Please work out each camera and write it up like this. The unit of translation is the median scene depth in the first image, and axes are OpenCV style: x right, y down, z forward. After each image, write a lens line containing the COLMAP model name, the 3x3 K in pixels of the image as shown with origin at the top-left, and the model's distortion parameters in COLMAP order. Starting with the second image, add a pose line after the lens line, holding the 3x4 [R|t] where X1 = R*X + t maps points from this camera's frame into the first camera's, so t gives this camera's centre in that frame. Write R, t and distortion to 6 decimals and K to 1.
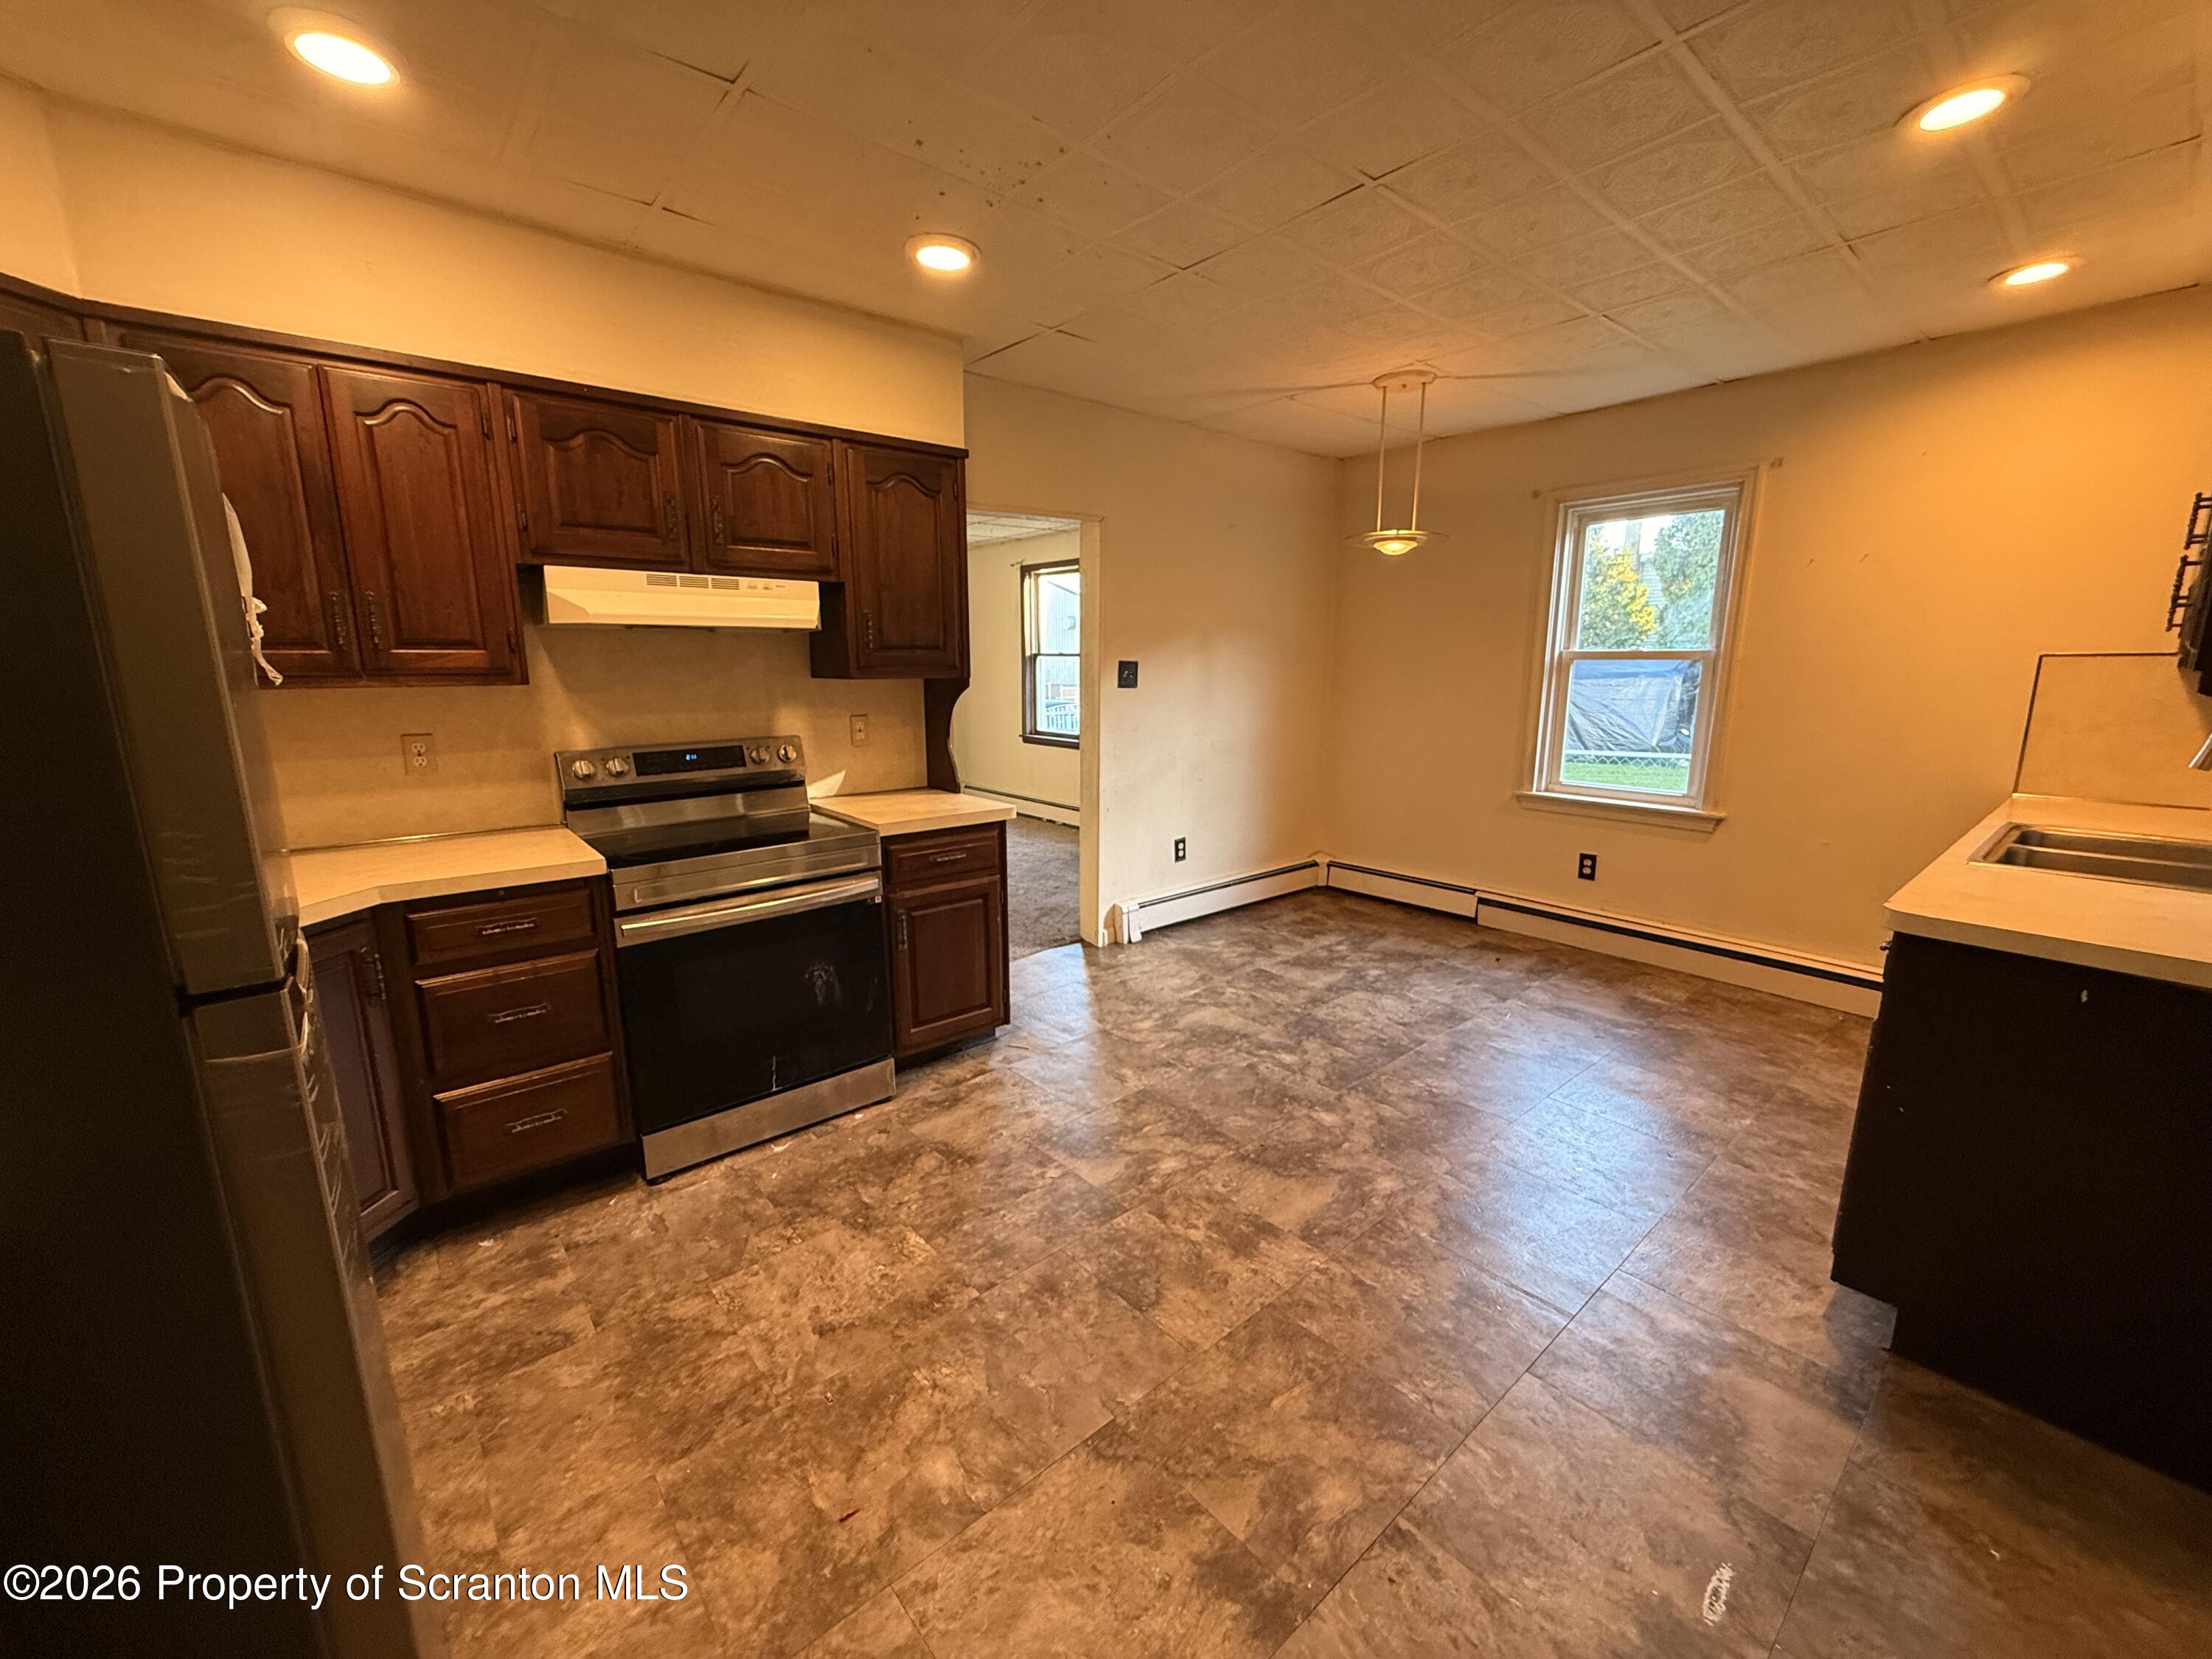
lens RADIAL K [[884.8, 0, 1102.9], [0, 884.8, 833.1], [0, 0, 1]] dist [-0.000315, -0.000041]
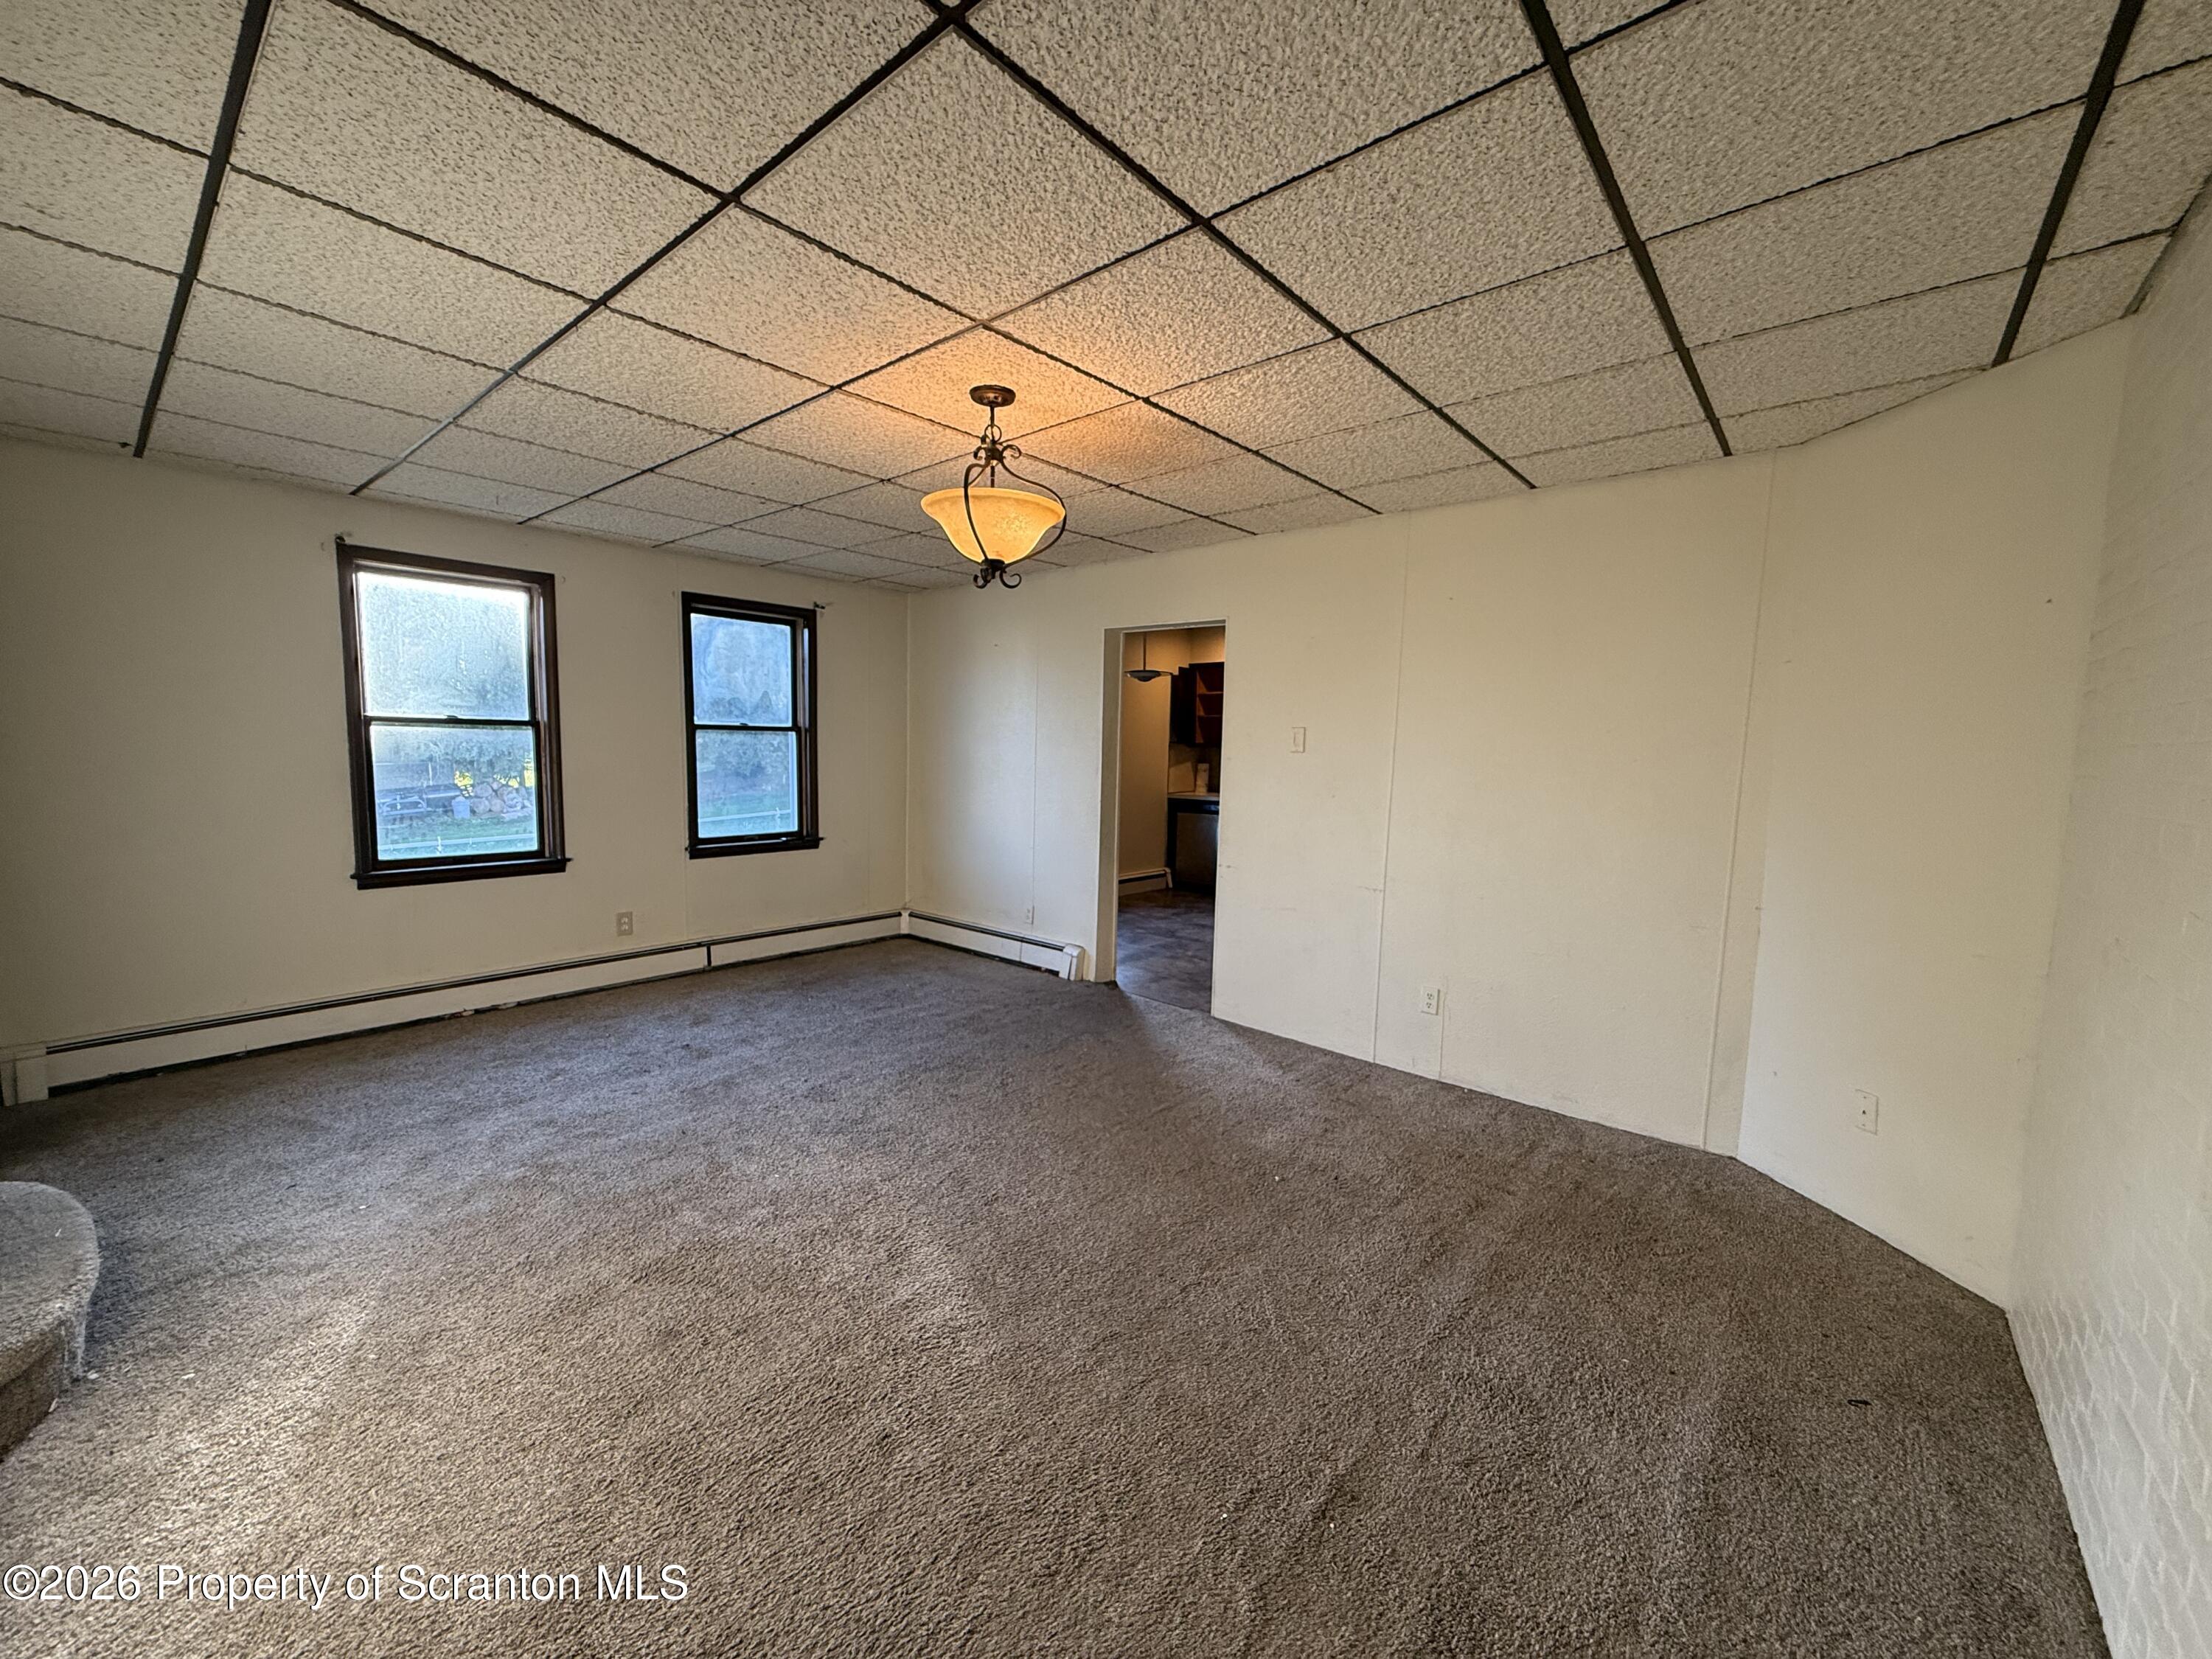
lens RADIAL K [[884.8, 0, 1102.9], [0, 884.8, 833.1], [0, 0, 1]] dist [-0.000315, -0.000041]
pose [[-0.159704, -0.105661, 0.981494, -0.691632], [0.175042, 0.975469, 0.133494, -0.132326], [-0.971522, 0.193122, -0.137291, 0.680025]]
